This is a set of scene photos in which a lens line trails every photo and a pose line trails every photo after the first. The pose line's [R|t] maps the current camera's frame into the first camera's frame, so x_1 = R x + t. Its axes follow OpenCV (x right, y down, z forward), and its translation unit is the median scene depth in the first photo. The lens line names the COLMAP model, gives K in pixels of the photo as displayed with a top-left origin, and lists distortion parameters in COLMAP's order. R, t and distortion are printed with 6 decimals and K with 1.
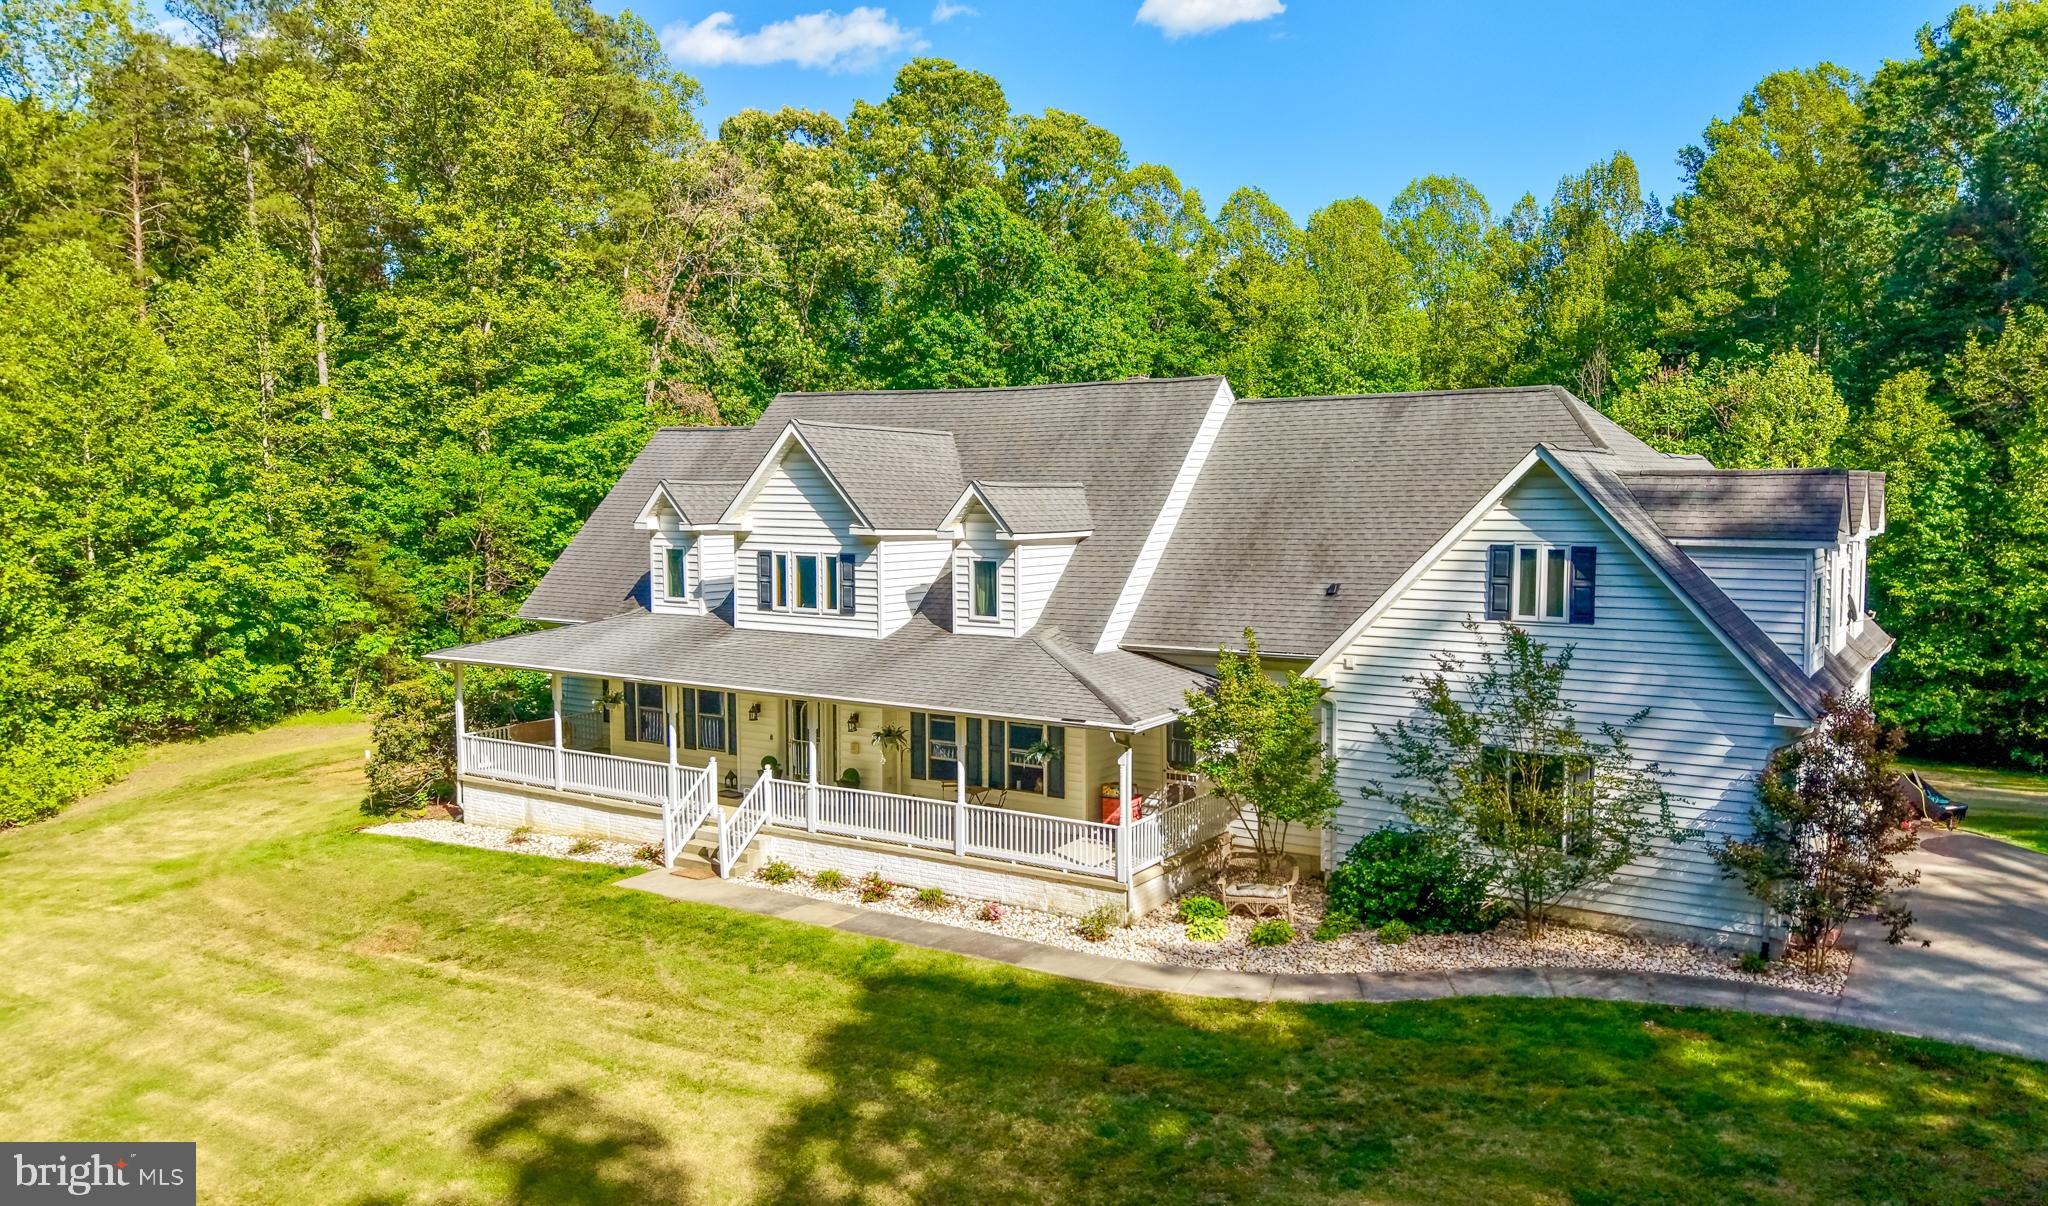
lens RADIAL K [[1447.9, 0, 1118.2], [0, 1447.9, 603.8], [0, 0, 1]] dist [0.033225, -0.045337]
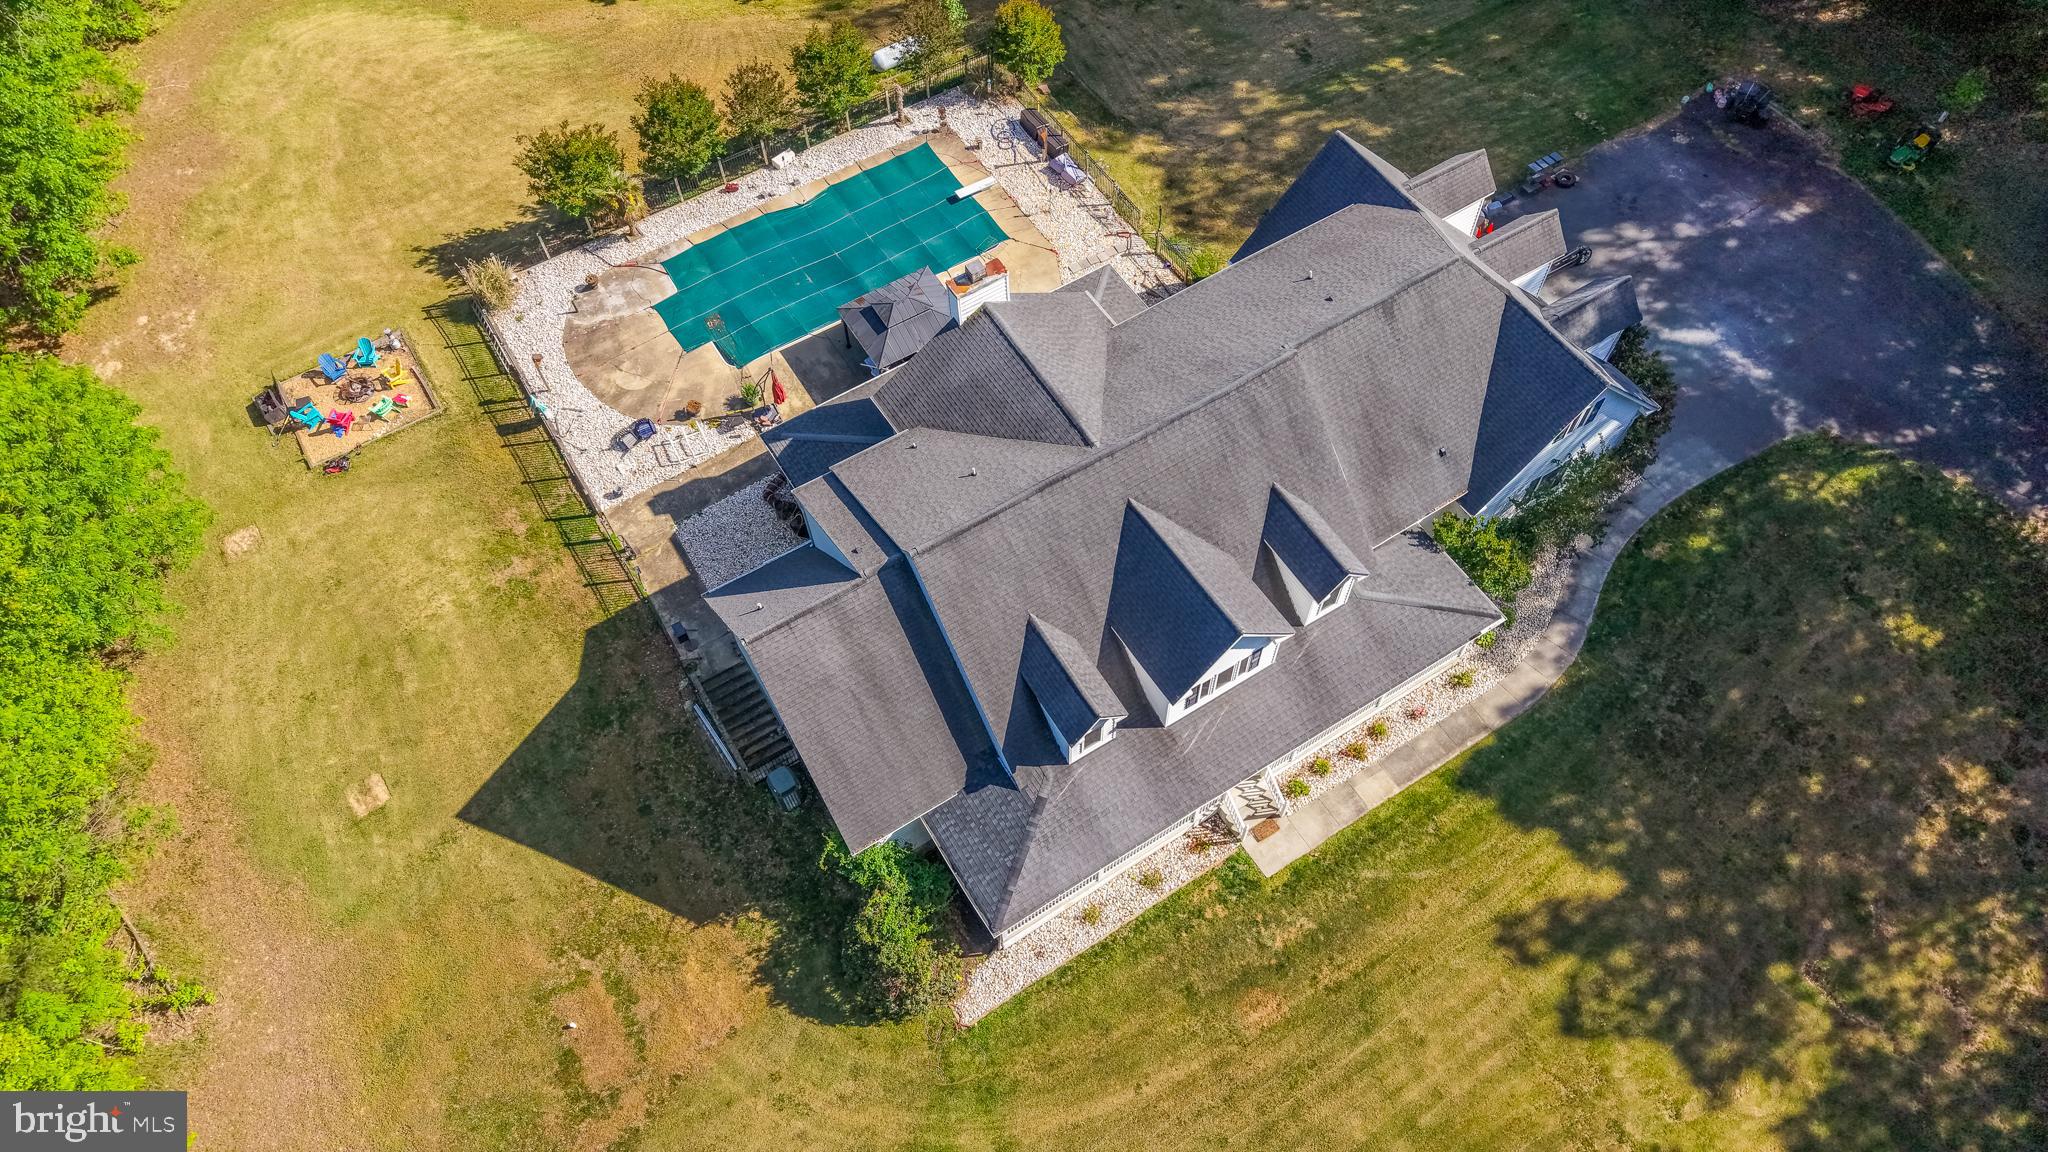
lens RADIAL K [[1393.4, 0, 1018.2], [0, 1393.4, 579.1], [0, 0, 1]] dist [0.025872, -0.052208]
pose [[0.431749, -0.778573, 0.455430, -0.880063], [0.089297, 0.539329, 0.837347, -1.283776], [-0.897563, -0.320855, 0.302379, 0.822311]]
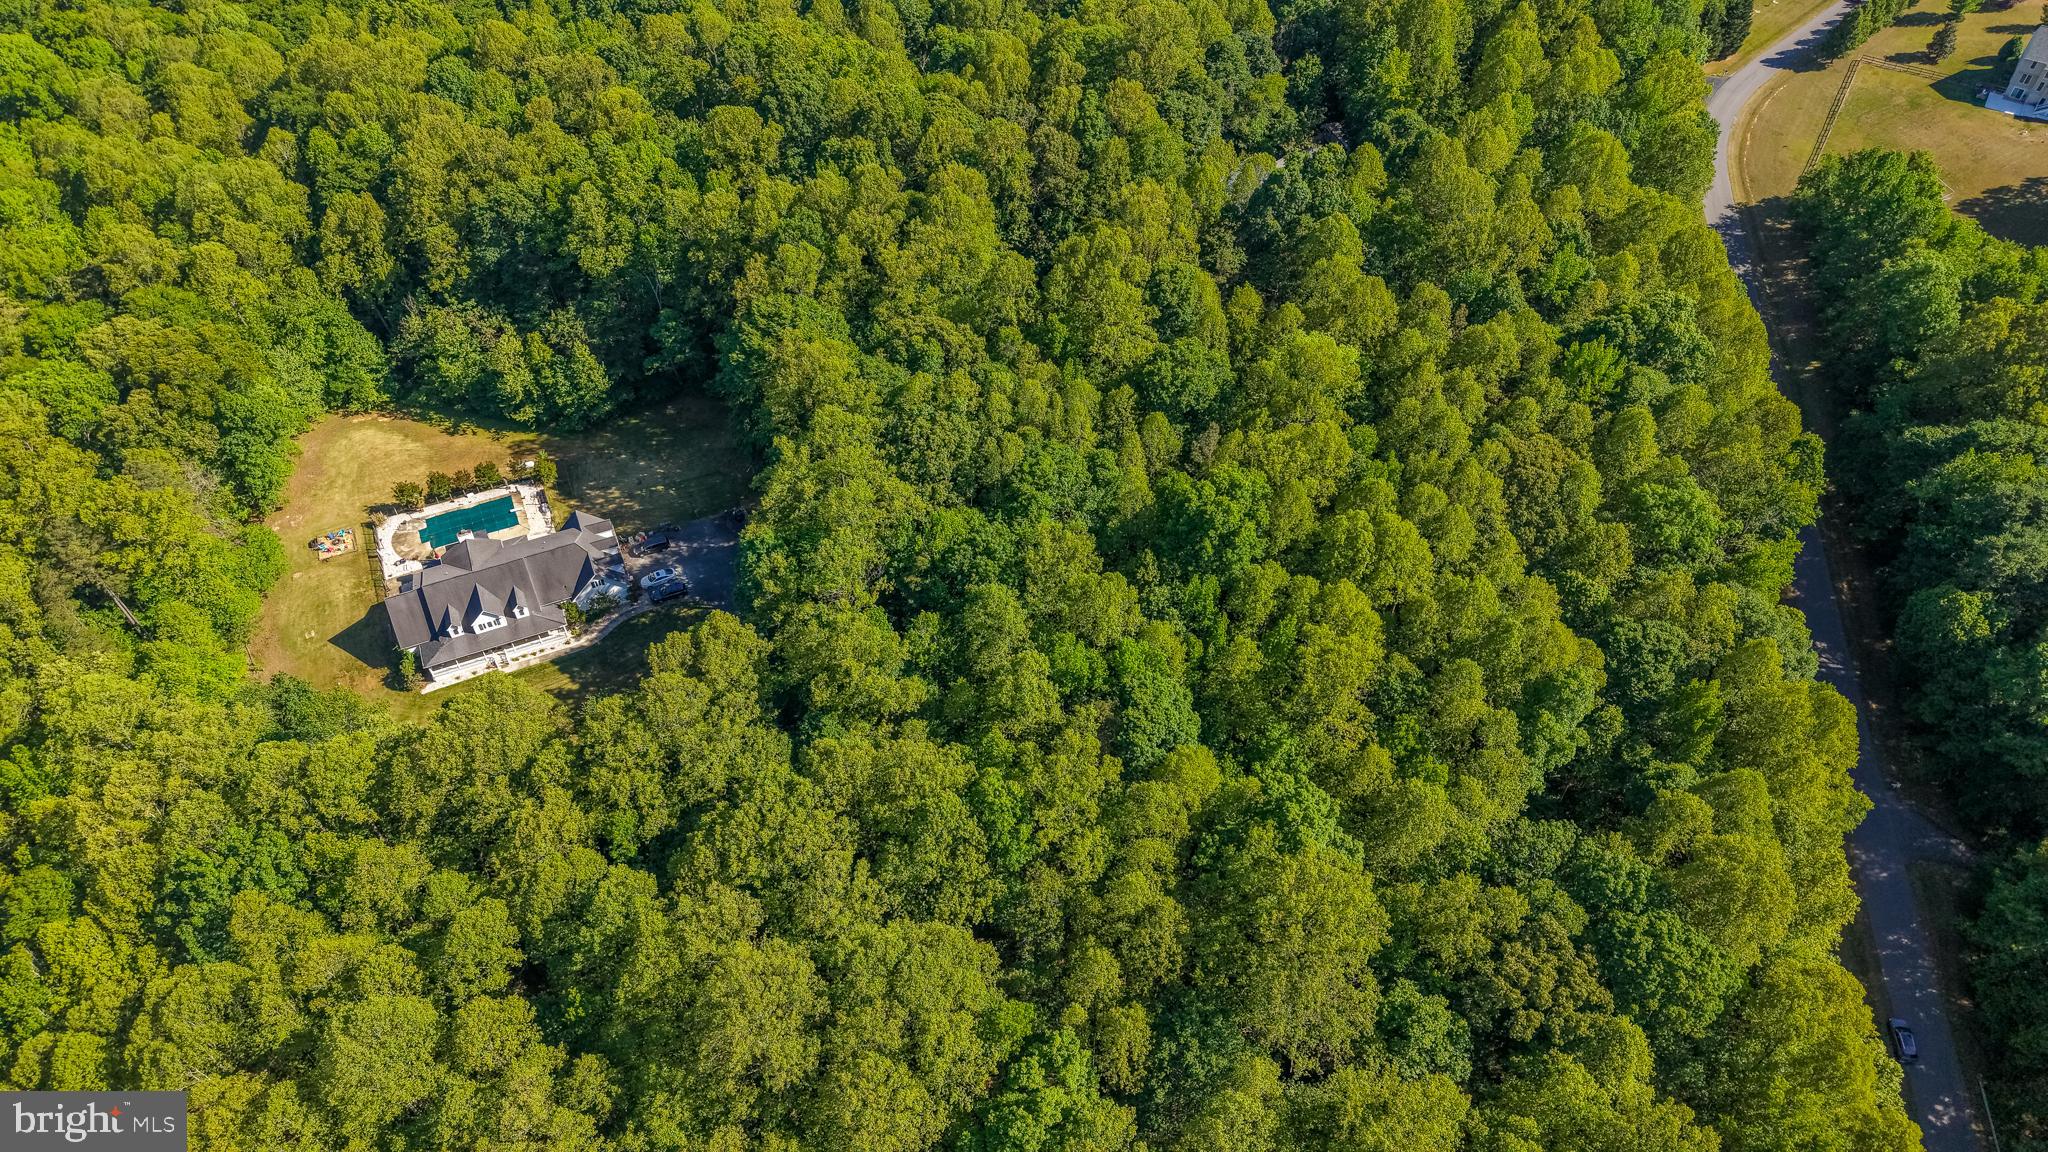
lens RADIAL K [[1422.2, 0, 1063.9], [0, 1422.2, 574.2], [0, 0, 1]] dist [0.002514, 0.000938]
pose [[0.555460, -0.617425, 0.557002, -2.297780], [0.051132, 0.693934, 0.718221, -4.847351], [-0.829970, -0.370463, 0.417022, -3.909666]]
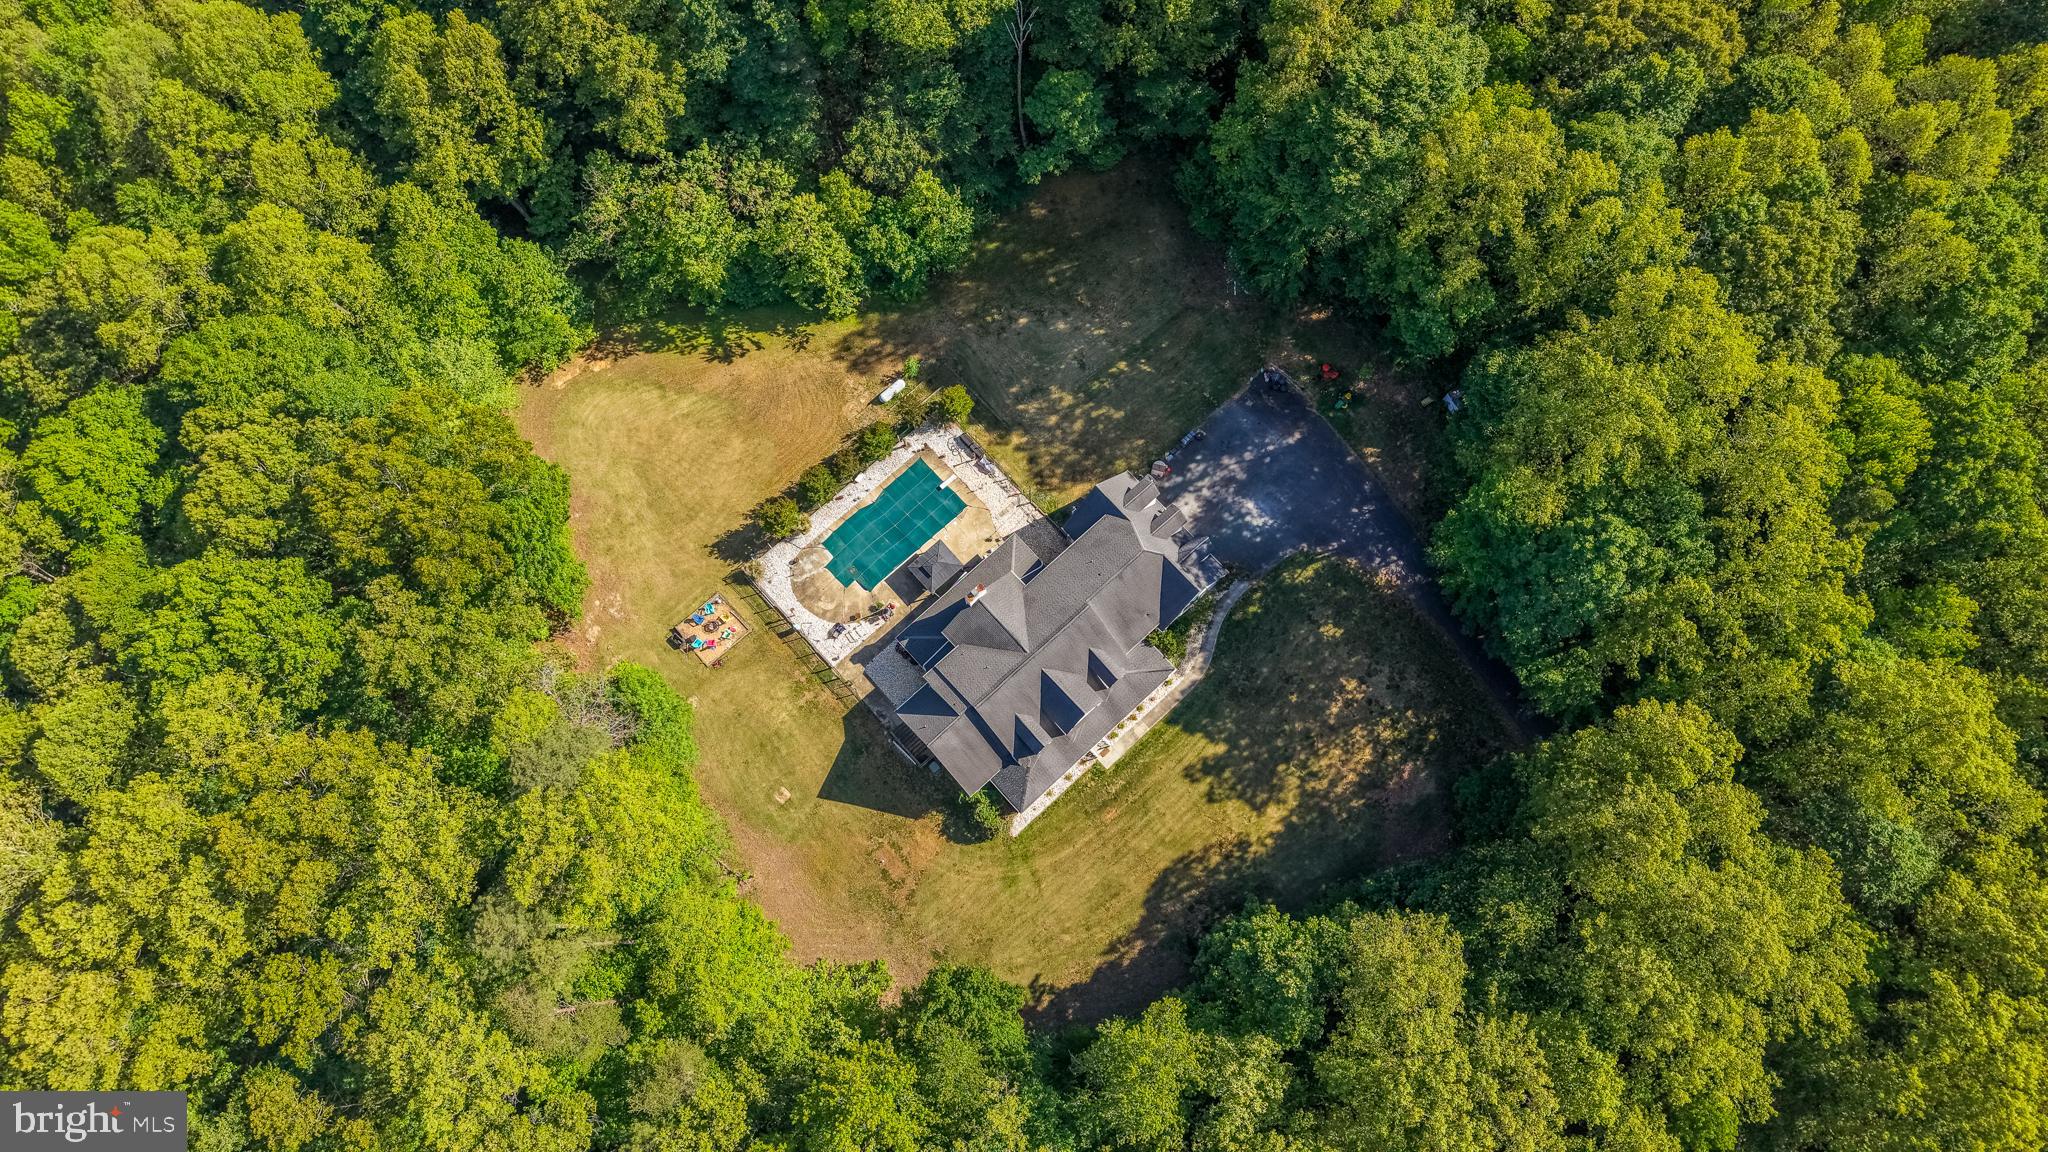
lens RADIAL K [[1391.9, 0, 1028.4], [0, 1391.9, 577.5], [0, 0, 1]] dist [0.072950, -0.089599]
pose [[0.258776, -0.933745, 0.247297, -0.911516], [0.086359, 0.277357, 0.956878, -4.200088], [-0.962069, -0.226261, 0.152411, 0.639755]]
